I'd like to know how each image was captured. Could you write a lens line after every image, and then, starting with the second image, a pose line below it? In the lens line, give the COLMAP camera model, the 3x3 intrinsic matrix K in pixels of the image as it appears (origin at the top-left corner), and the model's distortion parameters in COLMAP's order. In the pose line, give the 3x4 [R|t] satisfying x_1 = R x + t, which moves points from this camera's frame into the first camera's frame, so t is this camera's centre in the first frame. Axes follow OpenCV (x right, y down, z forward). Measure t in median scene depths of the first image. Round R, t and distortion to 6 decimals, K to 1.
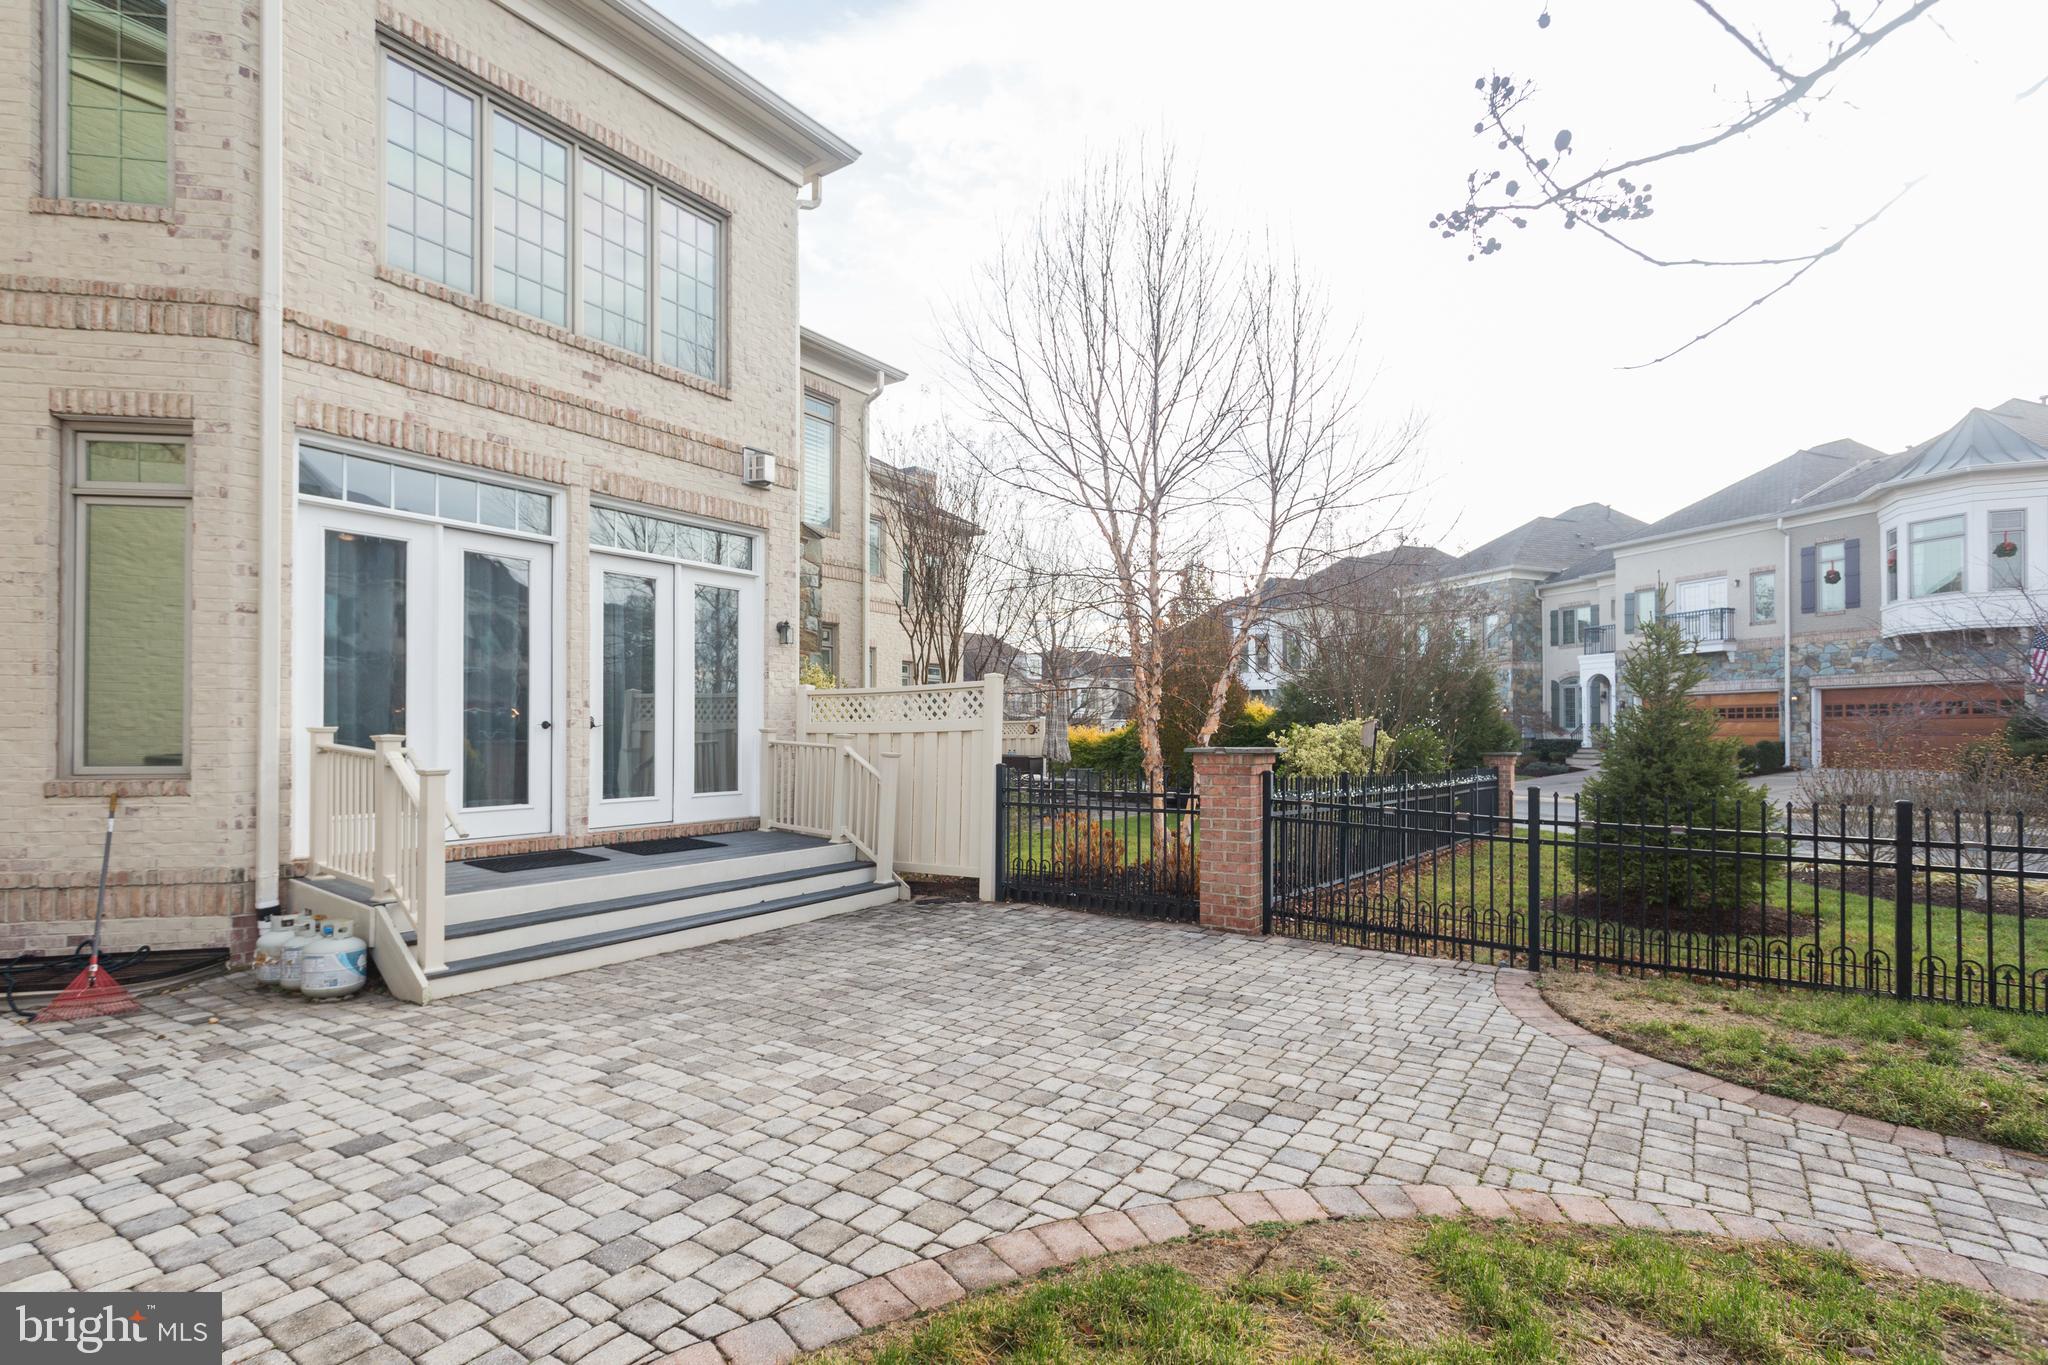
lens RADIAL K [[989.4, 0, 1032.6], [0, 989.4, 731.7], [0, 0, 1]] dist [0.001641, 0.001769]
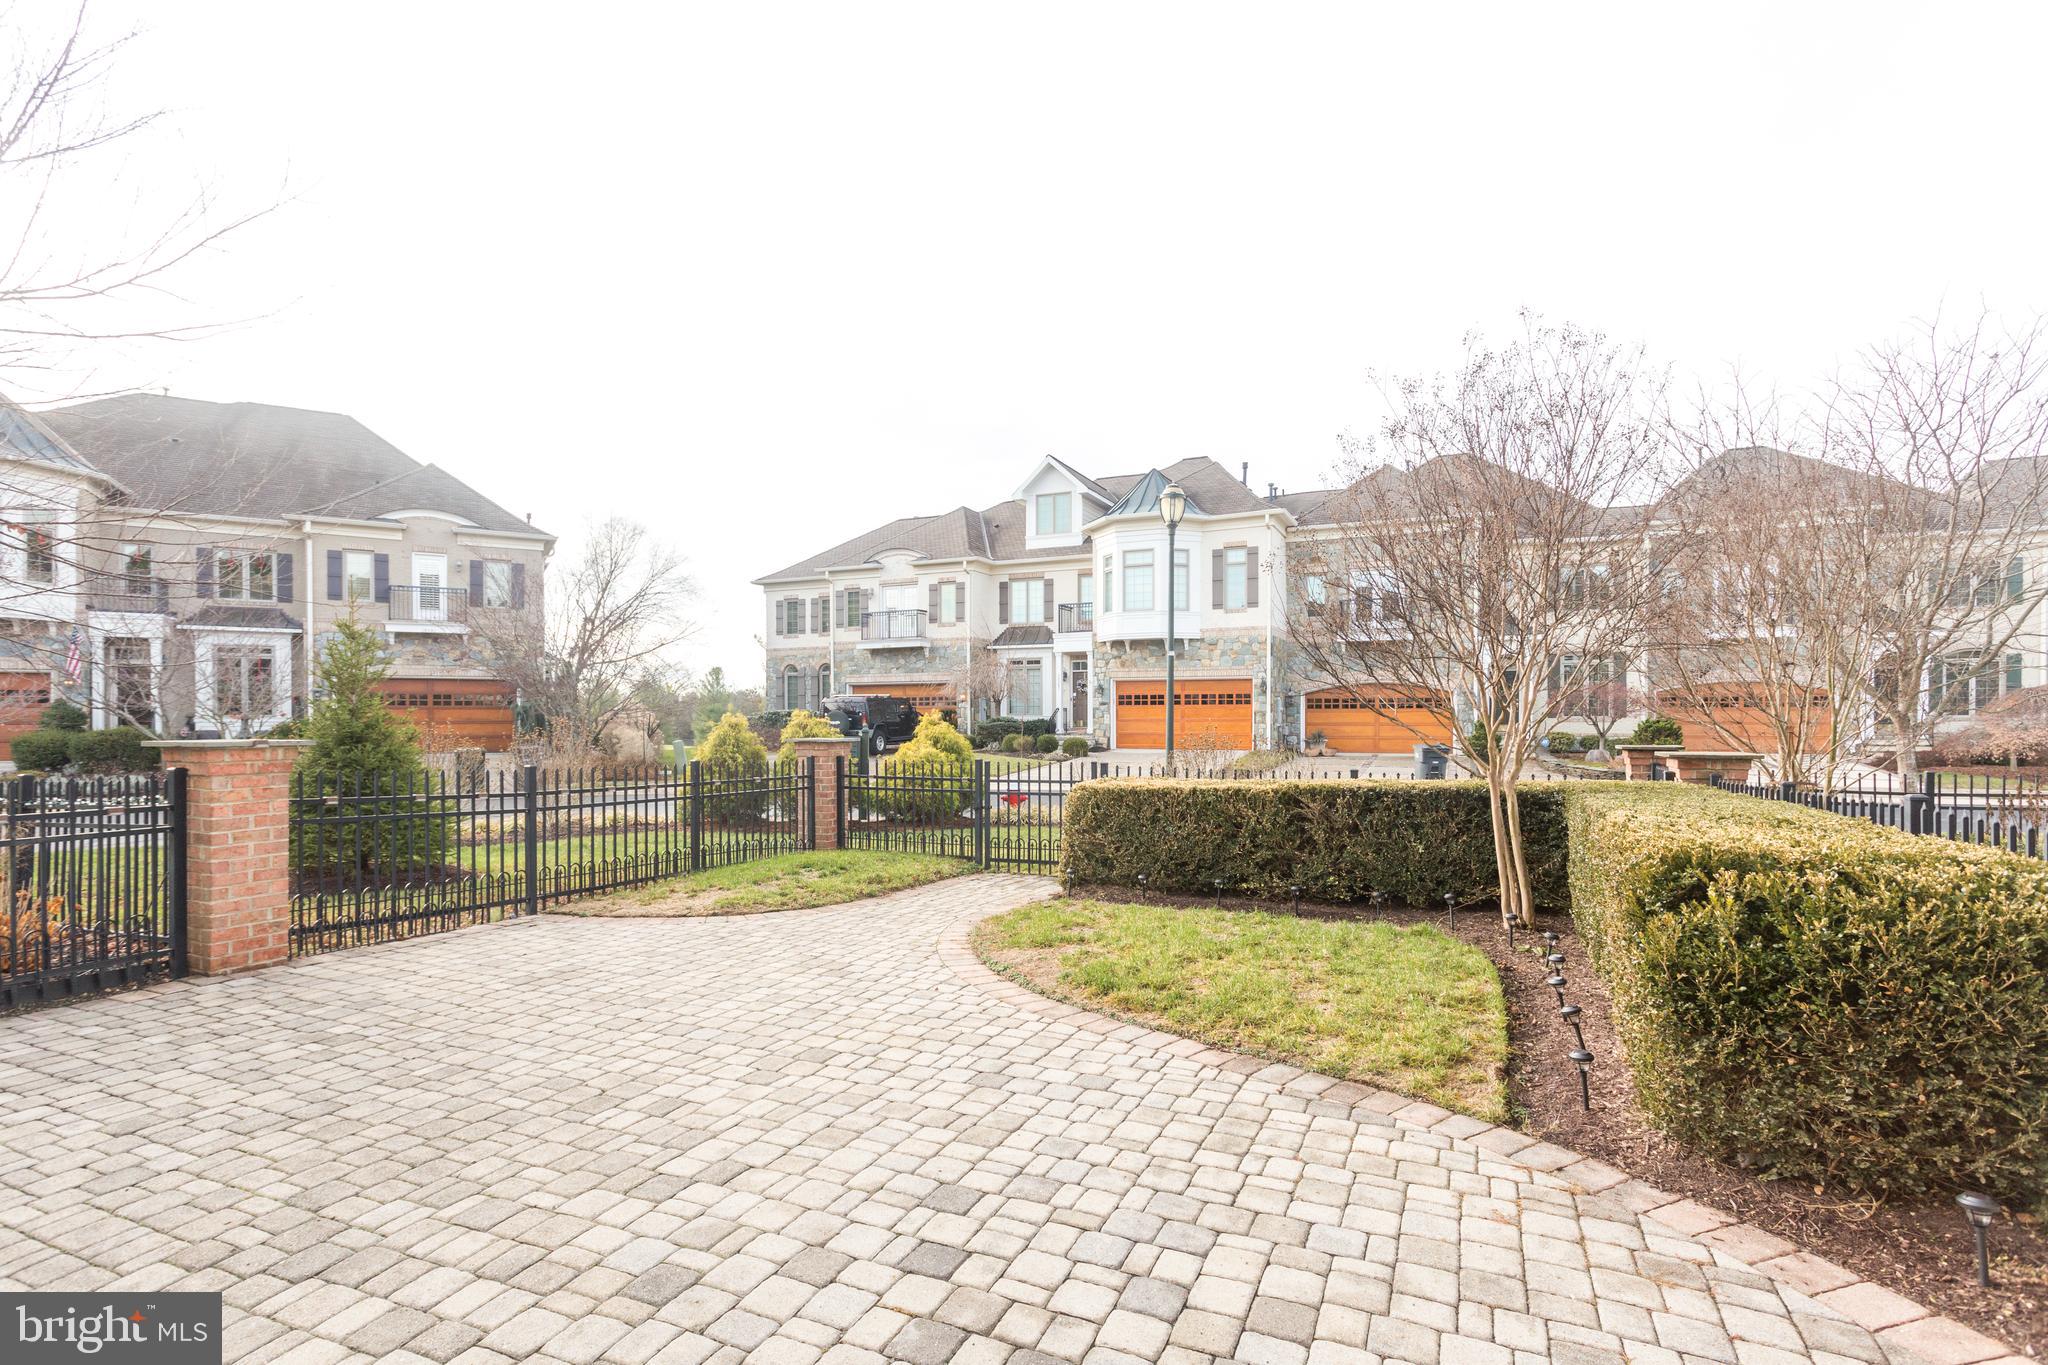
lens RADIAL K [[989.4, 0, 1032.6], [0, 989.4, 731.7], [0, 0, 1]] dist [0.001641, 0.001769]
pose [[-0.168548, -0.009786, 0.985645, -1.246443], [-0.001039, 0.999952, 0.009751, 0.001813], [-0.985693, 0.000620, -0.168550, 0.914254]]
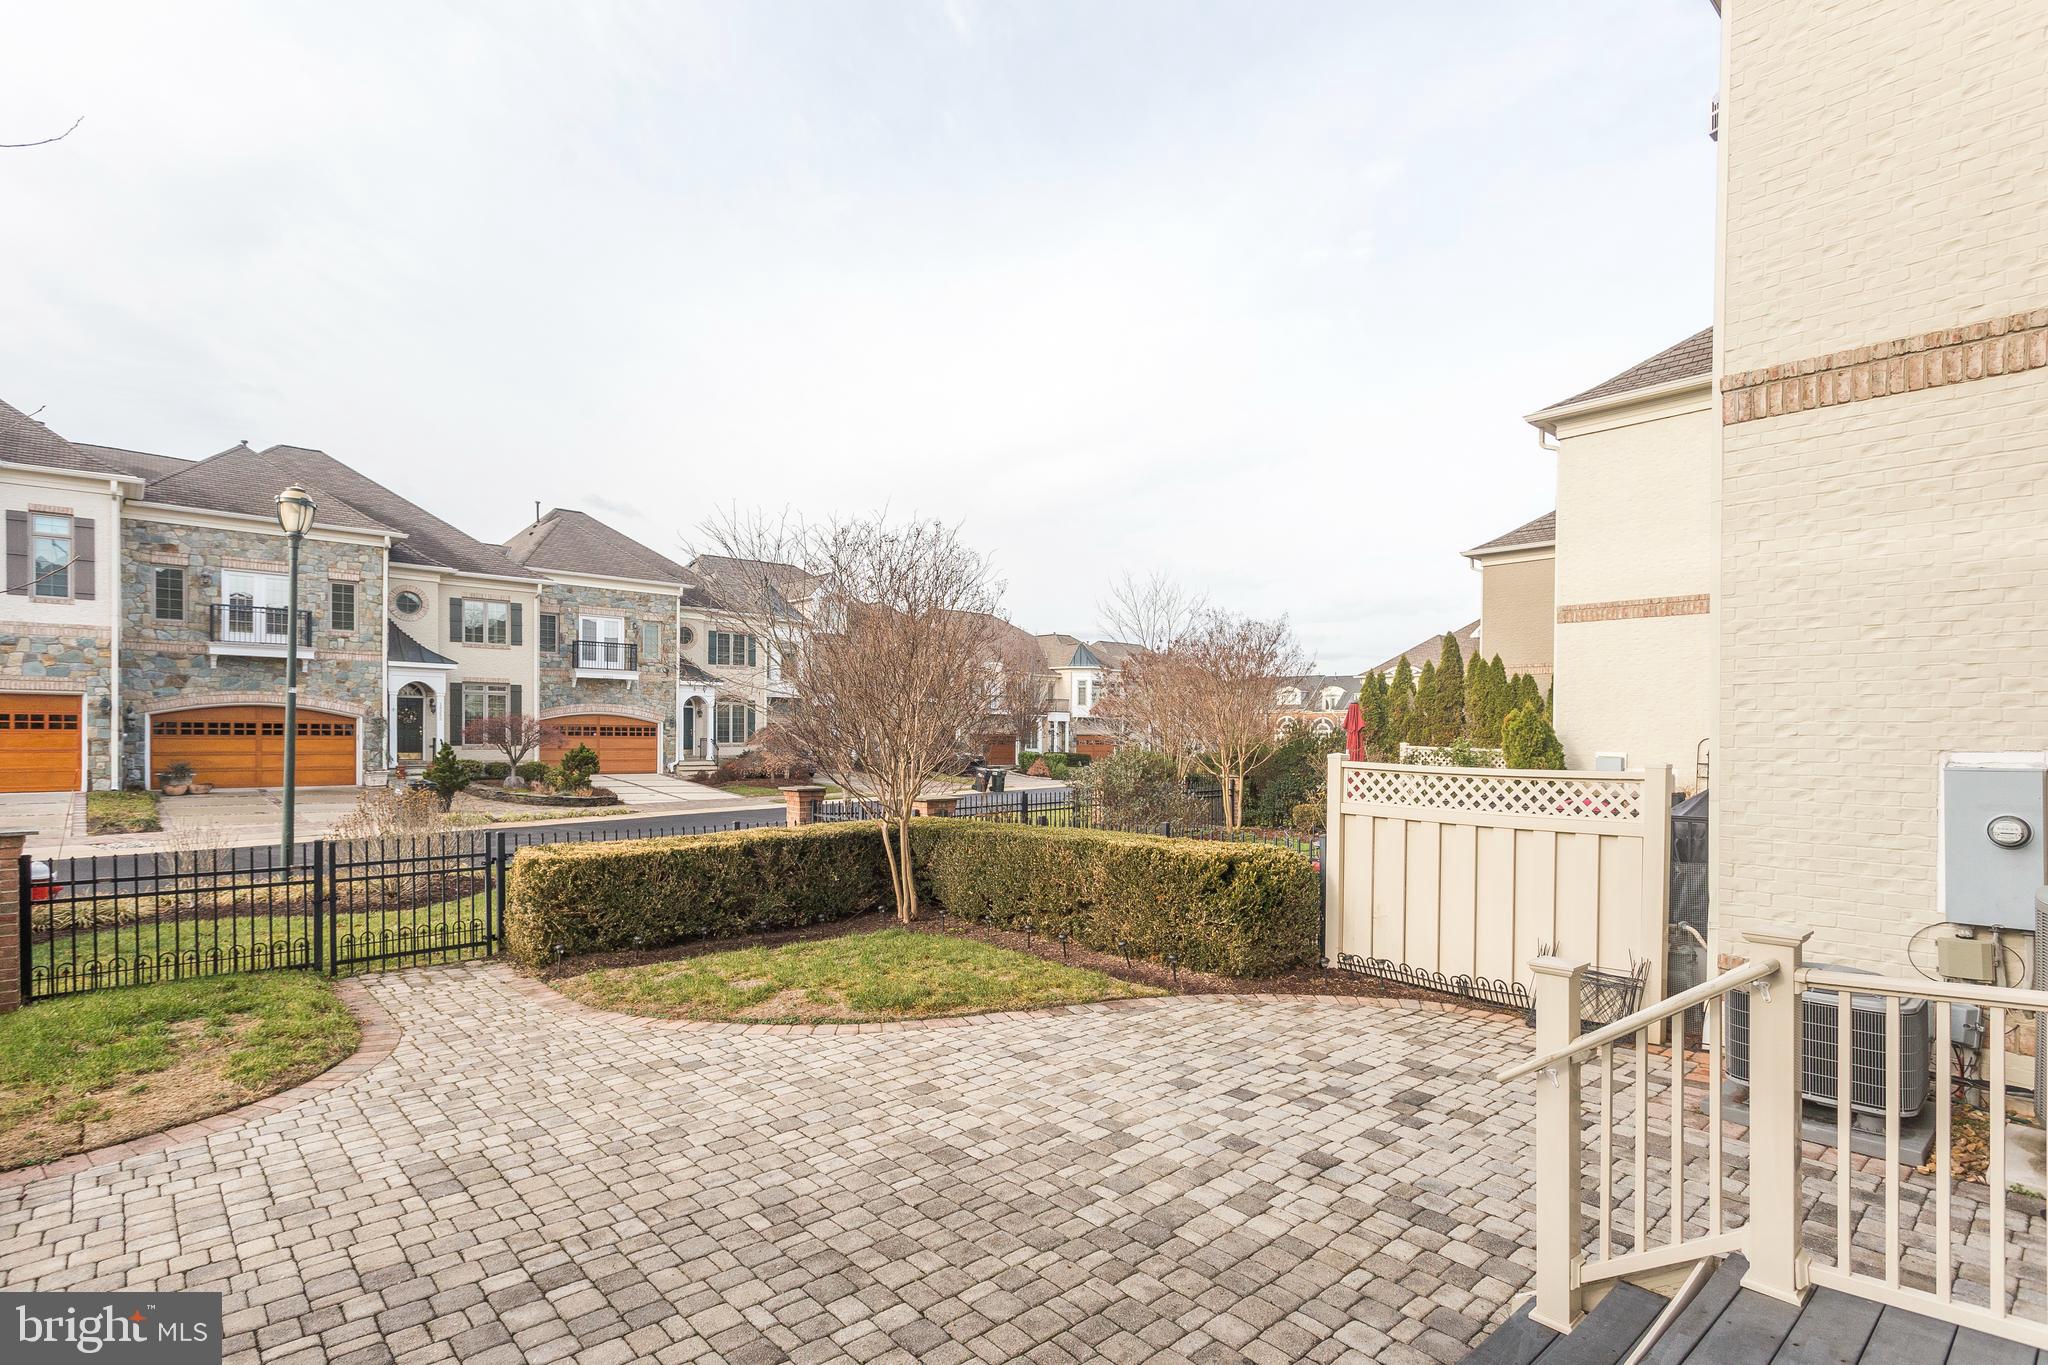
lens RADIAL K [[1009.0, 0, 1018.0], [0, 1009.0, 733.7], [0, 0, 1]] dist [-0.000693, 0.000509]
pose [[-0.968262, -0.003999, 0.249904, -0.631254], [-0.005133, 0.999979, -0.003888, -0.122348], [-0.249883, -0.005047, -0.968263, 2.276686]]
